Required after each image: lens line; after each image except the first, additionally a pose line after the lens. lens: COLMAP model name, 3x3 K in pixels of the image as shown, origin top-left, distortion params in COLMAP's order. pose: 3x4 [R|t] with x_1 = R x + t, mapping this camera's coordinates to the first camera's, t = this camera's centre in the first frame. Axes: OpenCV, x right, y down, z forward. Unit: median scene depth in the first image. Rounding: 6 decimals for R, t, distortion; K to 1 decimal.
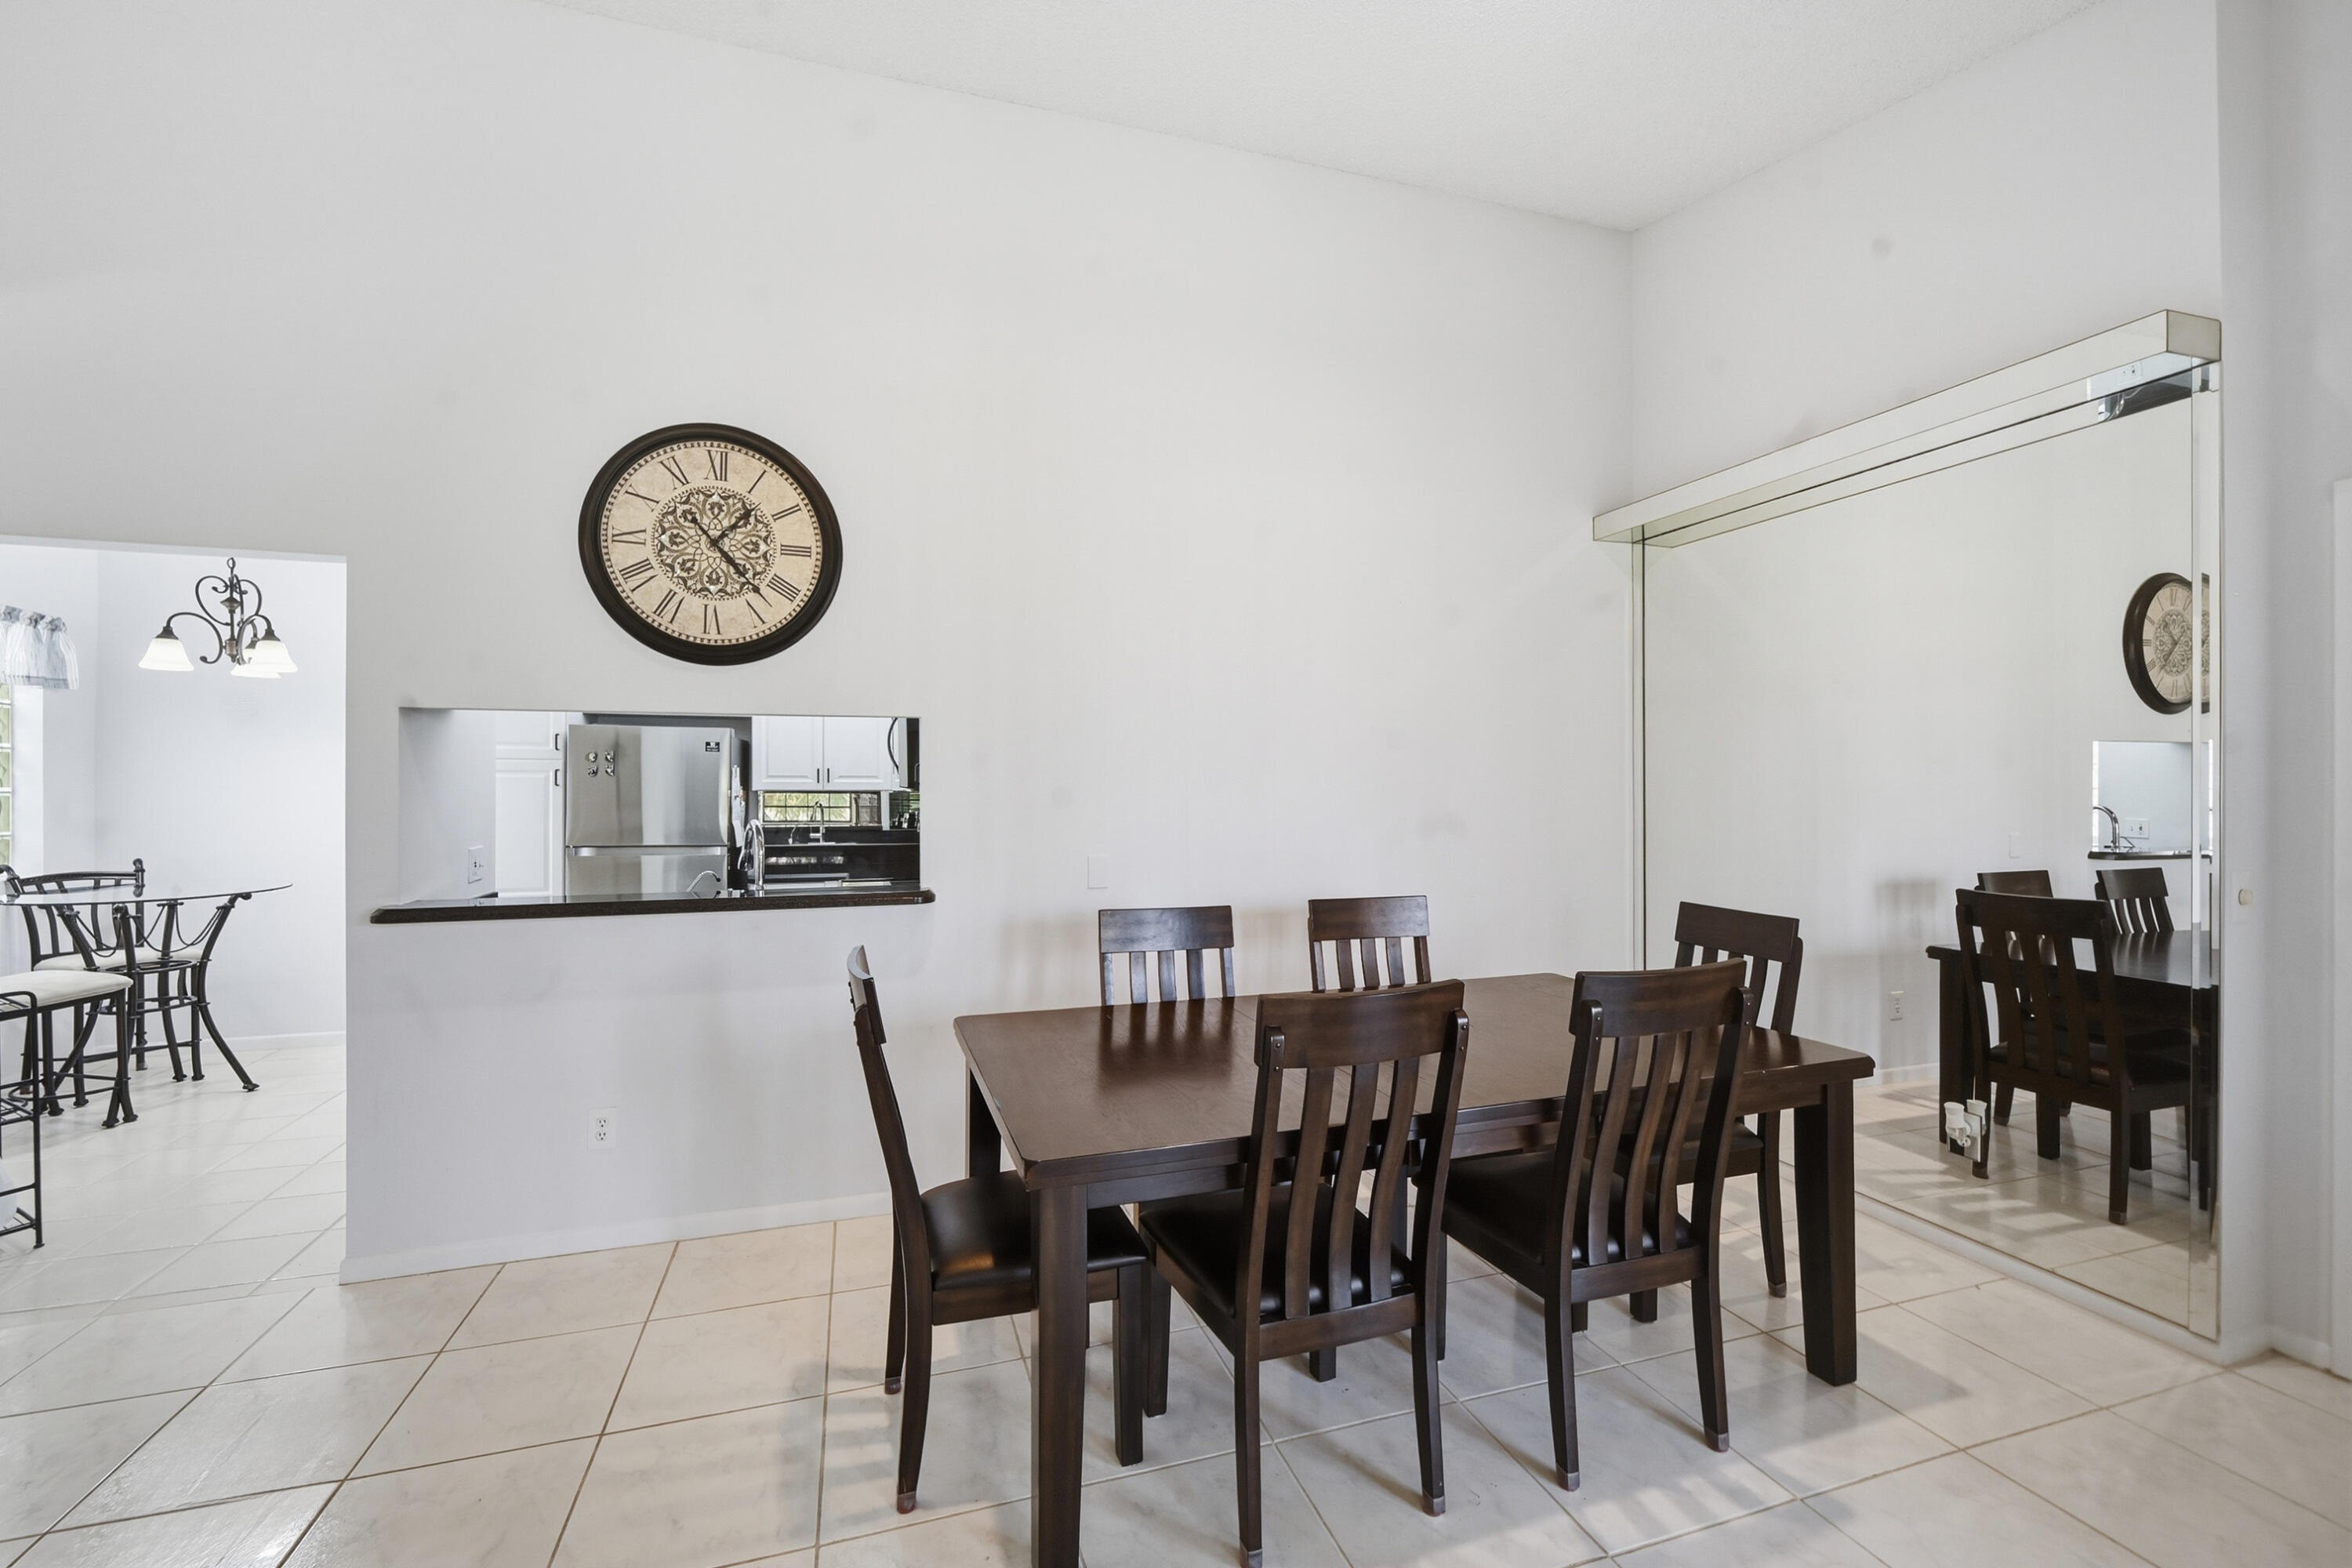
lens RADIAL K [[966.1, 0, 1182.9], [0, 966.1, 775.1], [0, 0, 1]] dist [-0.003155, 0.001117]
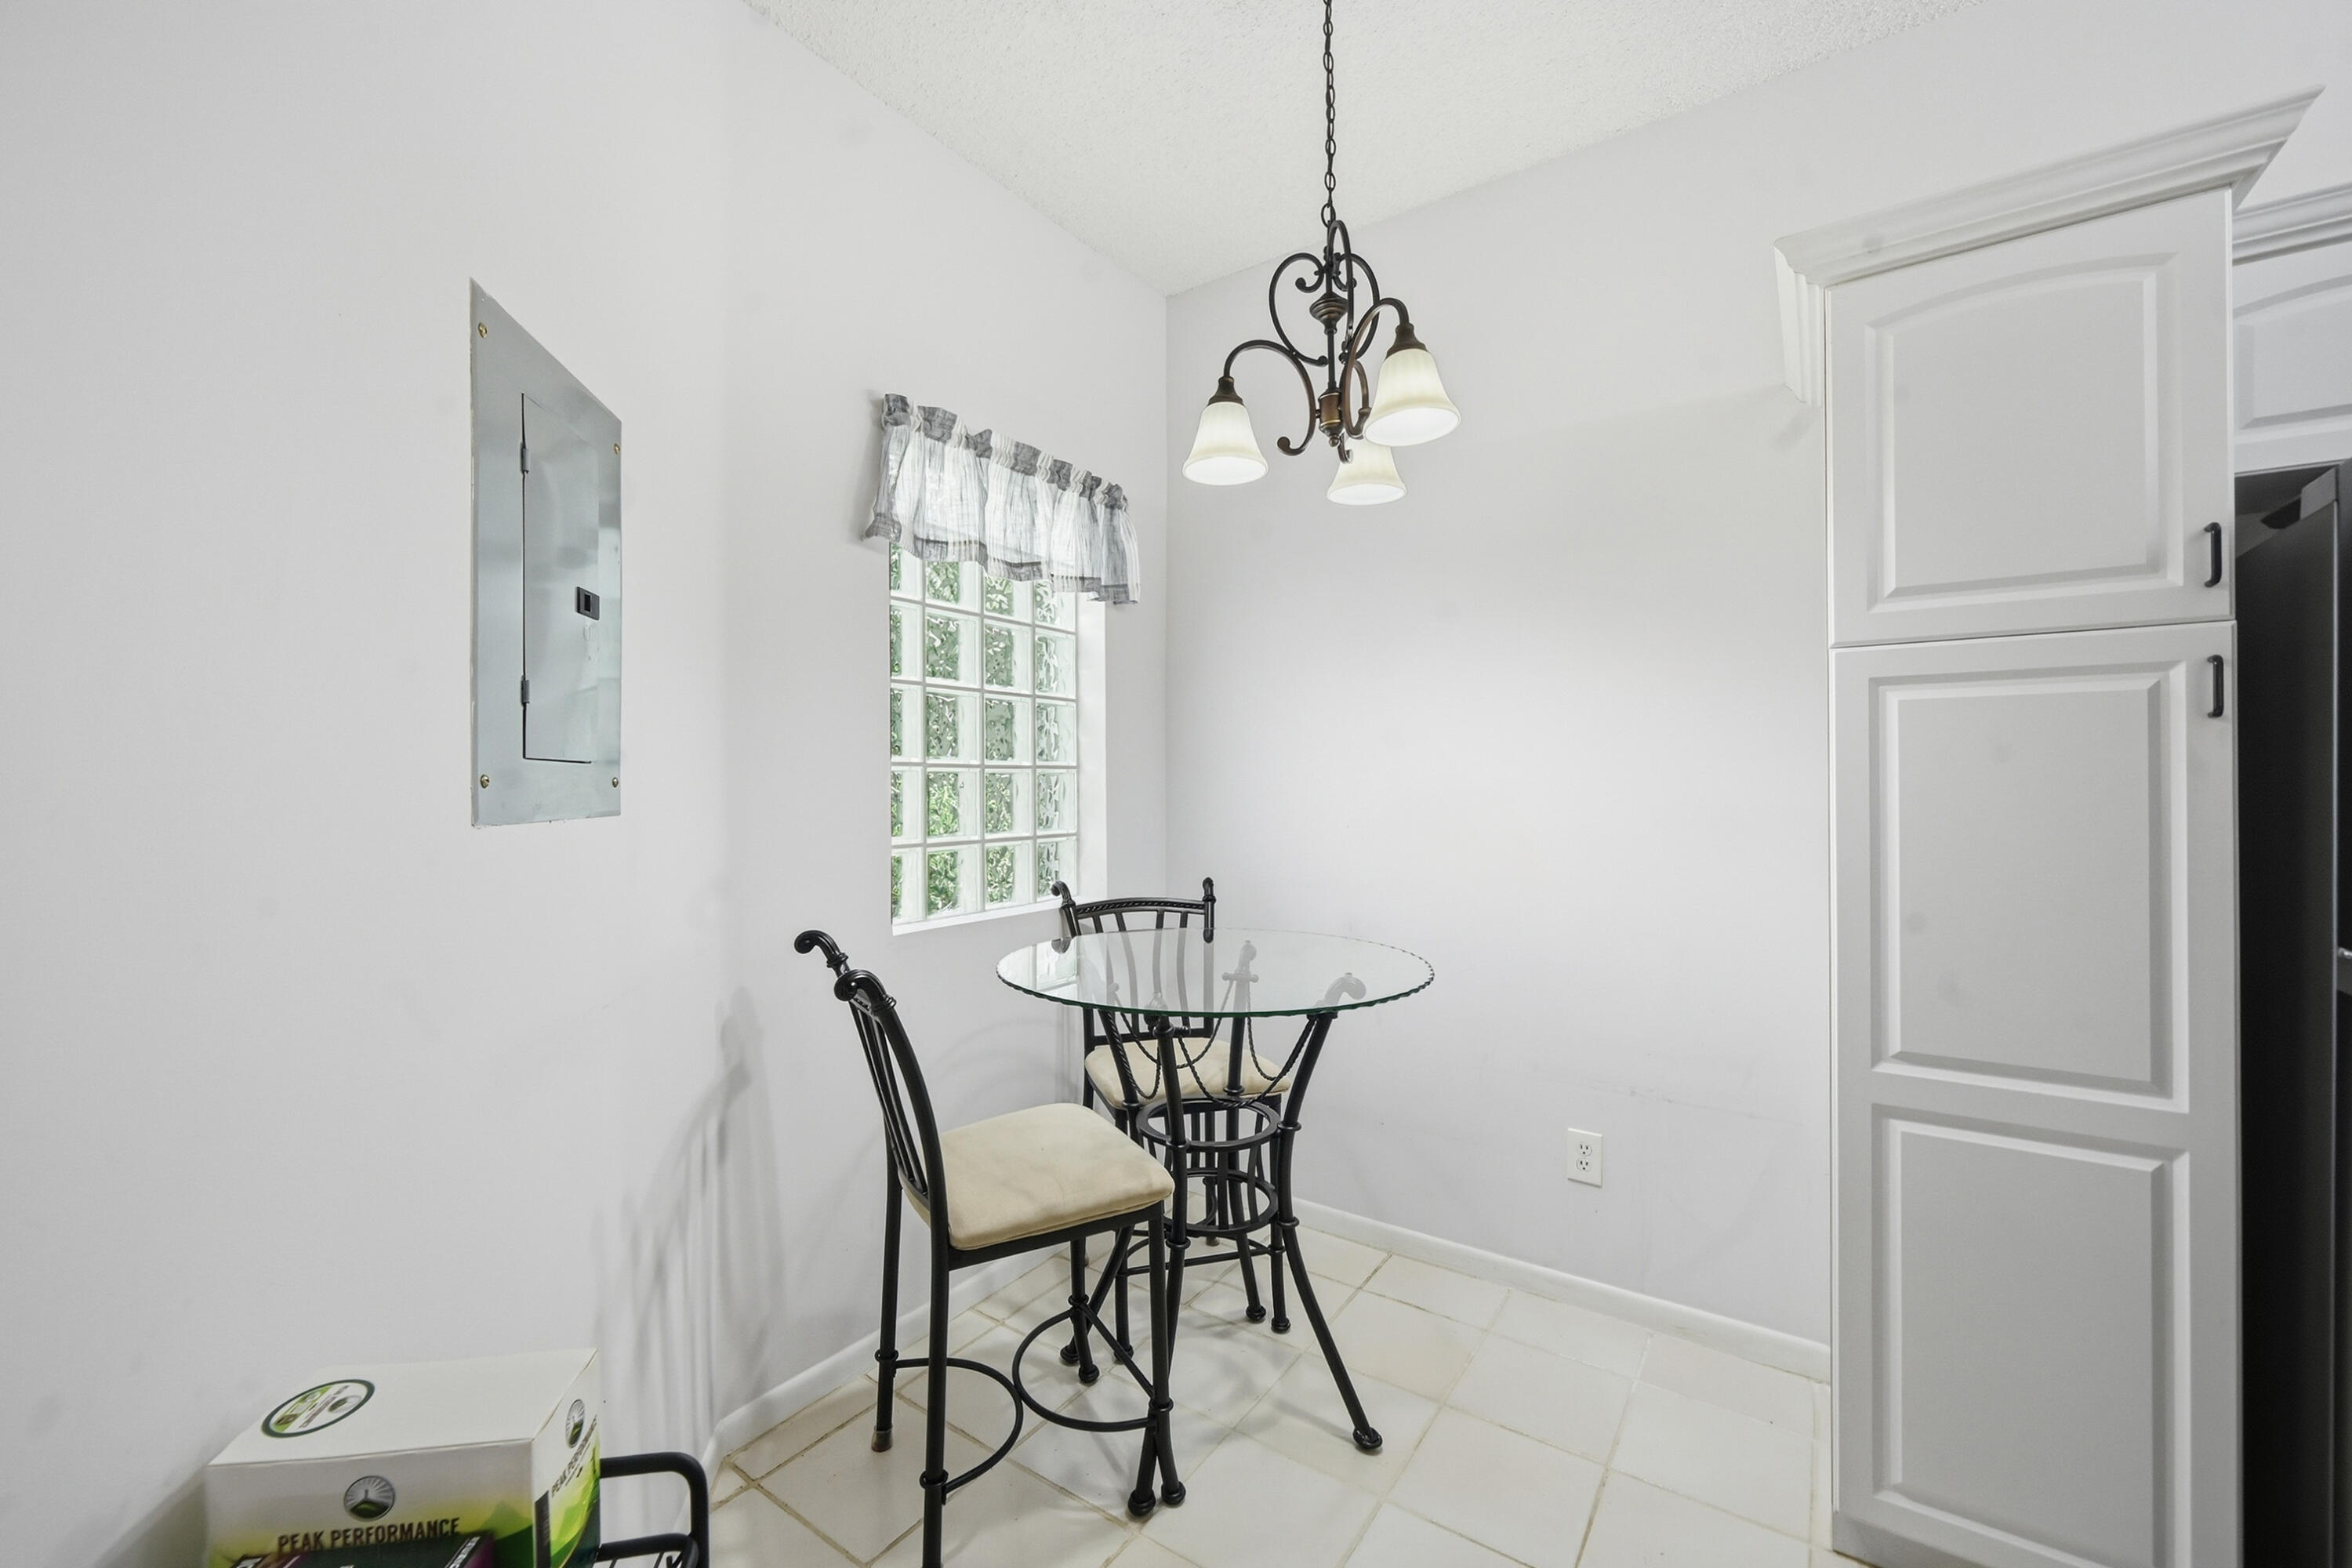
lens RADIAL K [[966.1, 0, 1171.6], [0, 966.1, 782.6], [0, 0, 1]] dist [-0.003155, 0.001117]
pose [[0.616847, -0.008022, -0.787042, -0.685594], [0.005932, 0.999967, -0.005542, 0.032622], [0.787061, -0.001250, 0.616874, 0.671418]]
